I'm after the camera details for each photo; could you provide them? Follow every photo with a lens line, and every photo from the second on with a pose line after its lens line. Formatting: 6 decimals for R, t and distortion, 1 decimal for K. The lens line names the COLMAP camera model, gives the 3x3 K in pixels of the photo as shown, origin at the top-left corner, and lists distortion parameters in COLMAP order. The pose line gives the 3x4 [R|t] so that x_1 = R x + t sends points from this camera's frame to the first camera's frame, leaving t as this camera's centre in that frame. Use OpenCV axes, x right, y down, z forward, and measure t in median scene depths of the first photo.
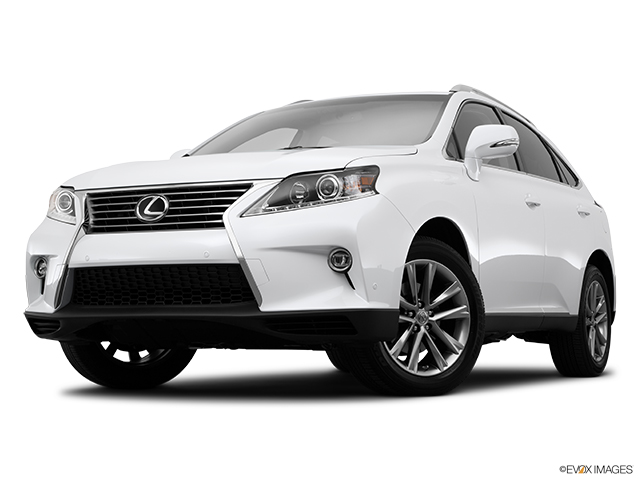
lens RADIAL K [[1193.1, 0, 317.9], [0, 1193.1, 243.0], [0, 0, 1]] dist [0.057693, 0.000000]
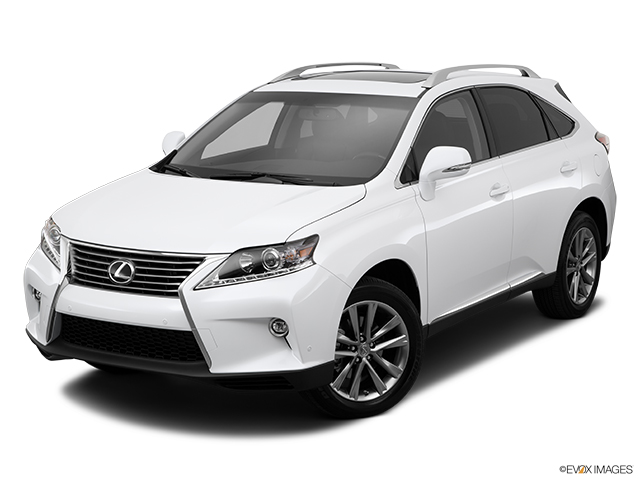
lens RADIAL K [[1322.8, 0, 318.3], [0, 1322.8, 238.2], [0, 0, 1]] dist [0.147884, 0.000000]
pose [[0.996259, 0.009602, -0.085884, 0.160017], [0.010024, 0.974260, 0.225206, -0.345958], [0.085836, -0.225224, 0.970519, -0.222583]]
